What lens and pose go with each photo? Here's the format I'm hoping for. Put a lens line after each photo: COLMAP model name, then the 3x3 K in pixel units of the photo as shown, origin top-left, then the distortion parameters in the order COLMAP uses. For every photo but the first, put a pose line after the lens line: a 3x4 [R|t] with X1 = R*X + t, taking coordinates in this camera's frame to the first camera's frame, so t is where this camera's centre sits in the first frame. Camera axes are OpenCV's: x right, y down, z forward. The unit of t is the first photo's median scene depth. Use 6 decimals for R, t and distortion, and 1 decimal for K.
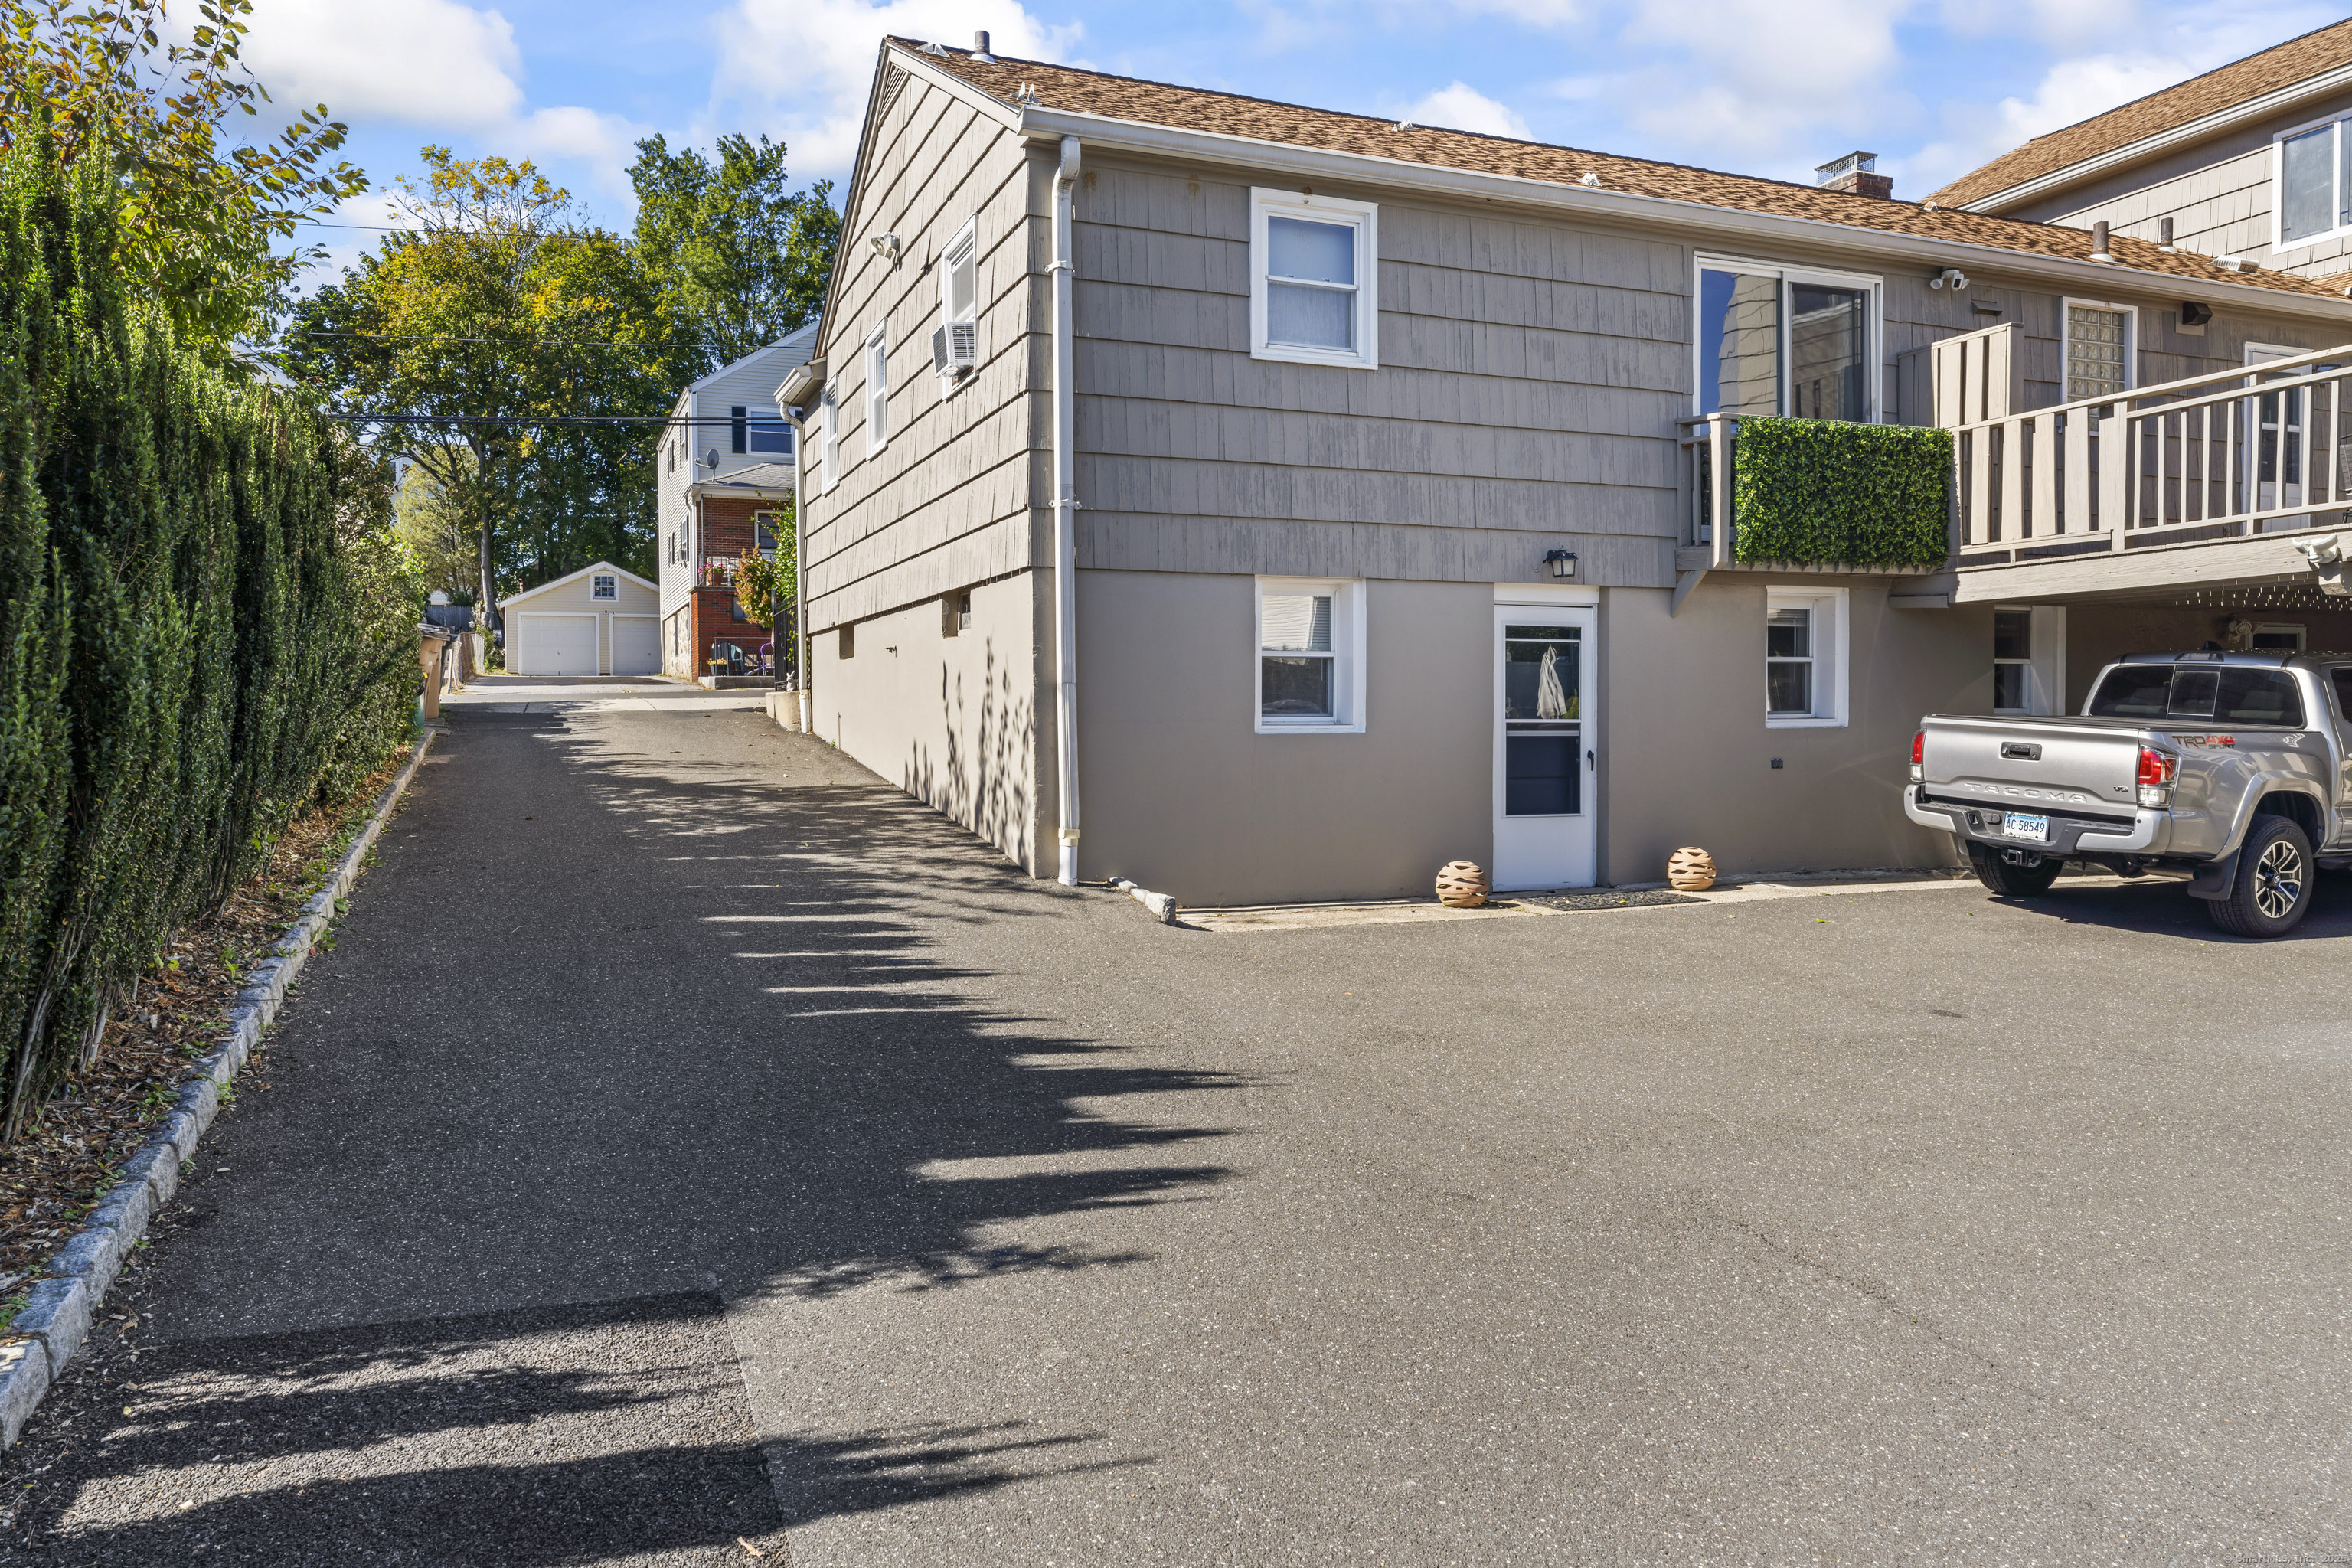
lens RADIAL K [[1574.4, 0, 1190.5], [0, 1574.4, 769.2], [0, 0, 1]] dist [0.001069, 0.003805]
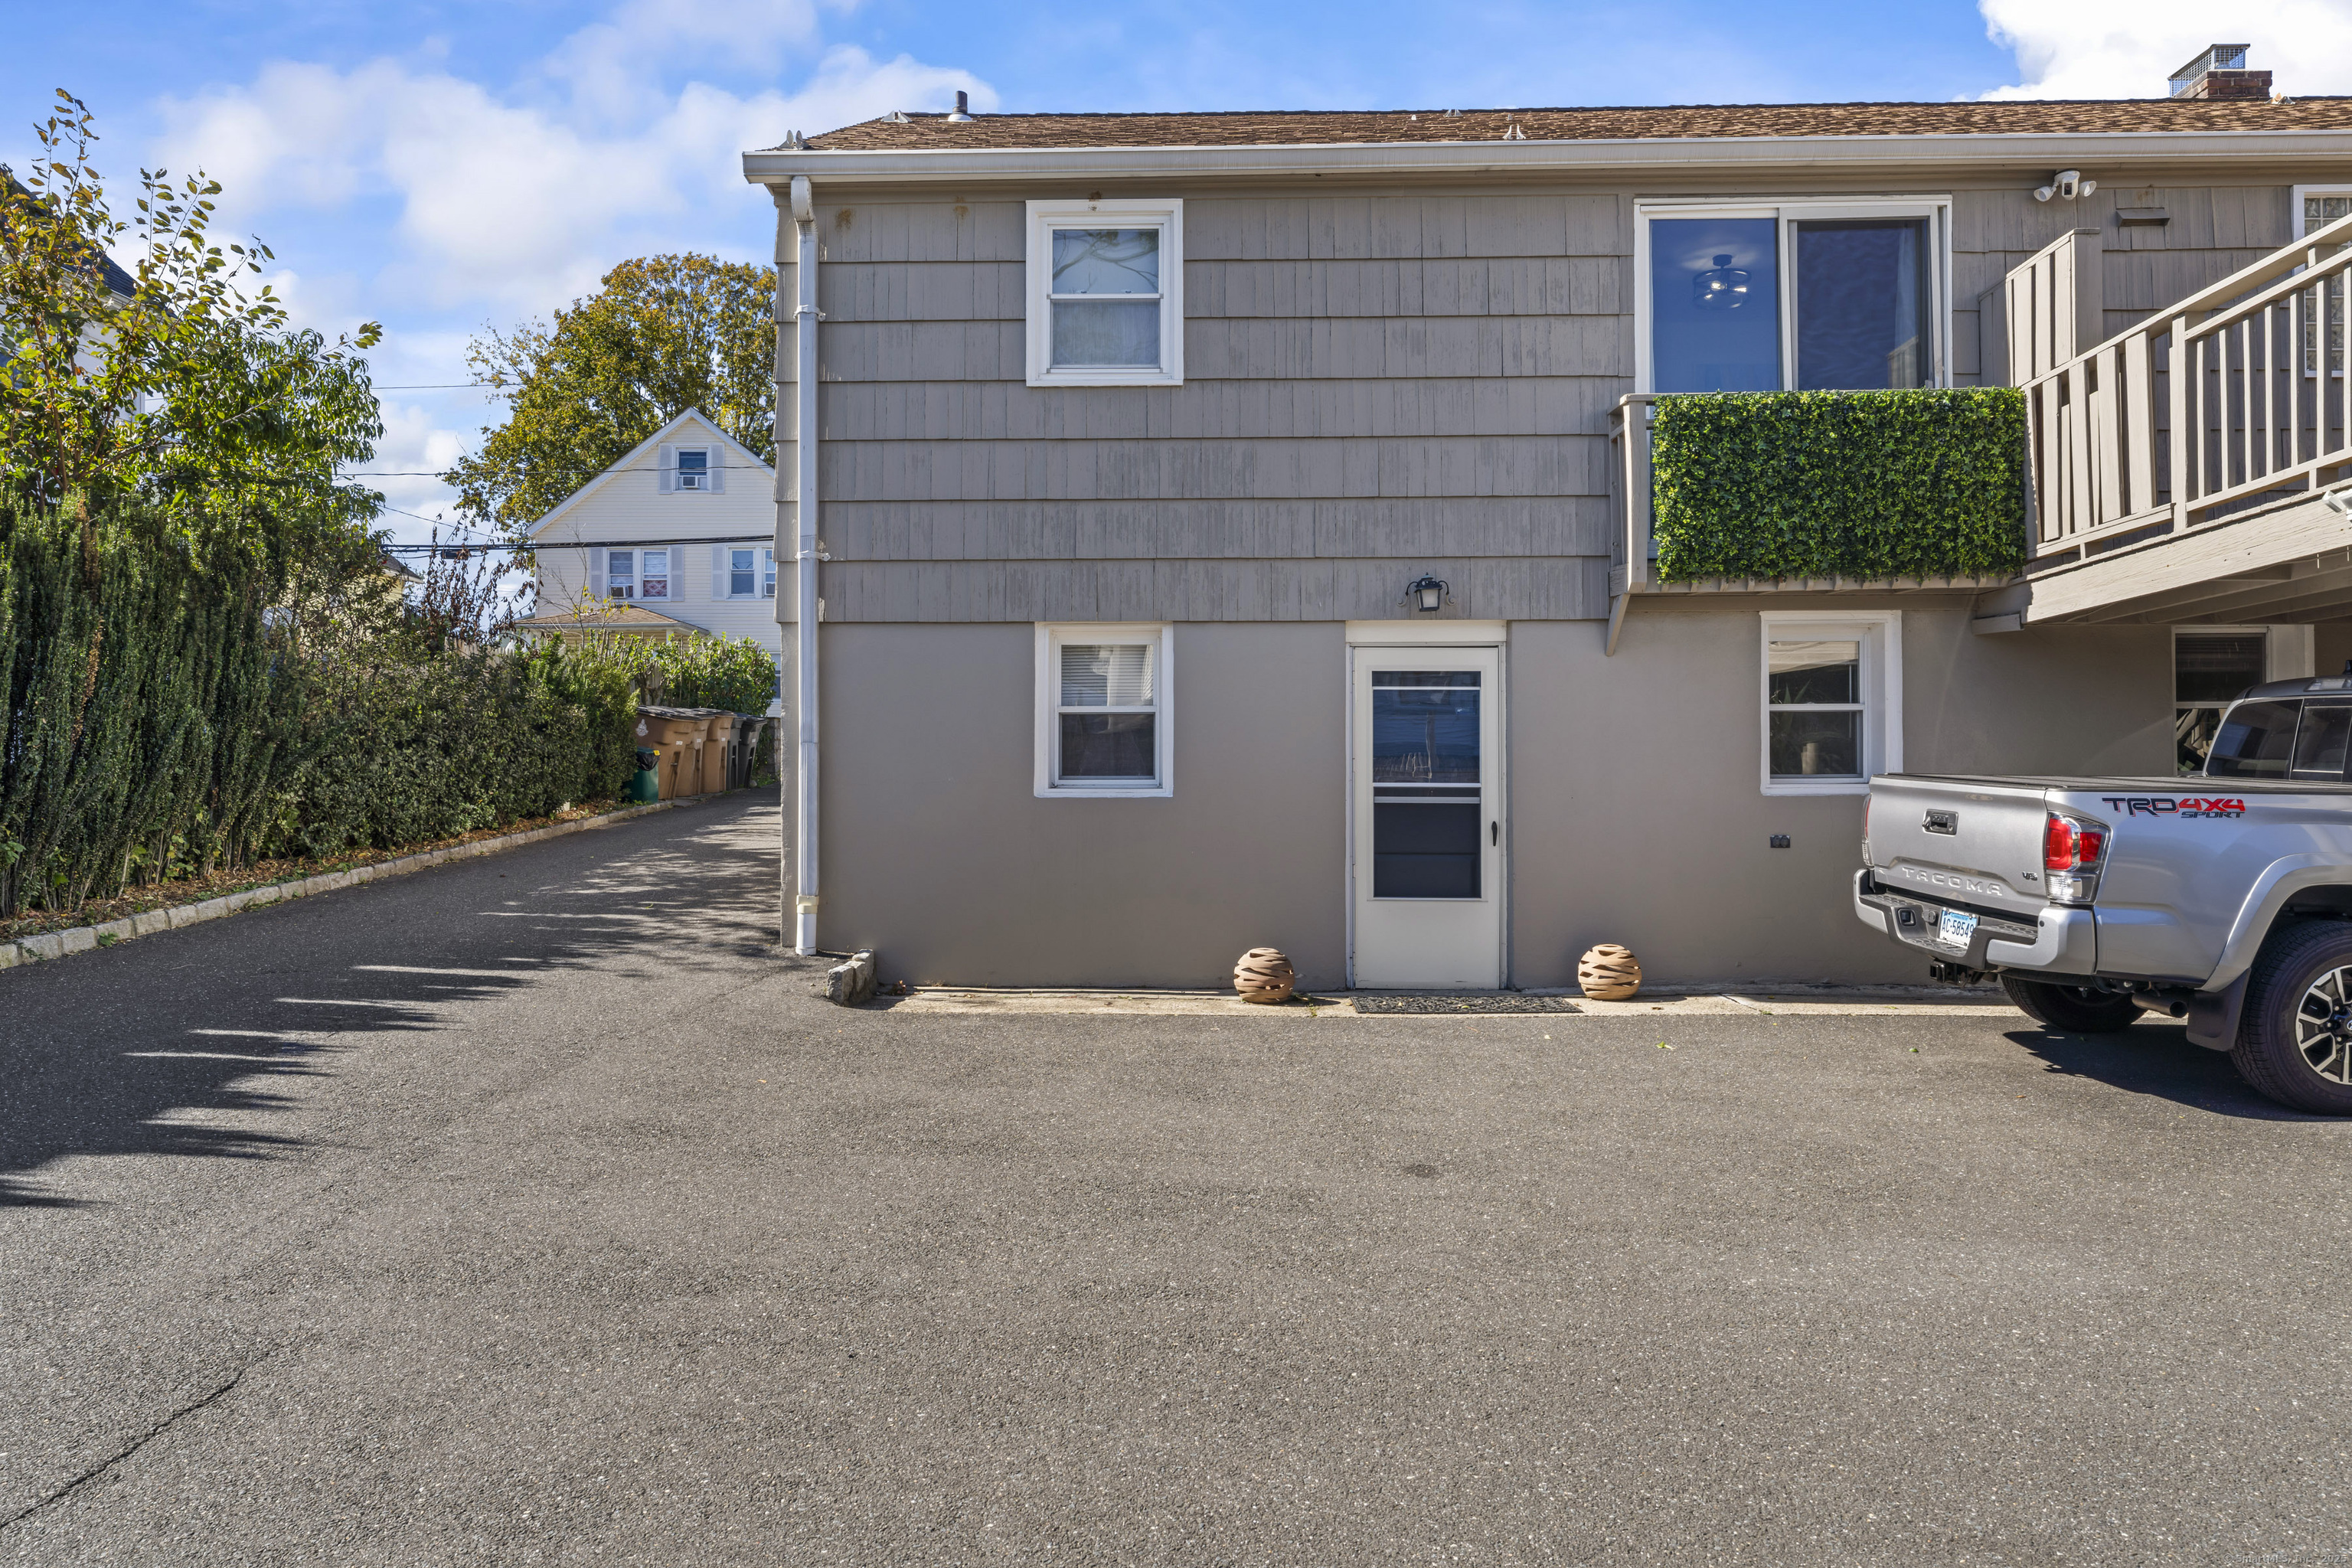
lens RADIAL K [[1574.4, 0, 1174.4], [0, 1574.4, 797.4], [0, 0, 1]] dist [0.001069, 0.003805]
pose [[0.914556, 0.000545, -0.404460, 0.450496], [-0.016204, 0.999246, -0.035295, 0.007432], [0.404136, 0.038833, 0.913874, 0.194279]]
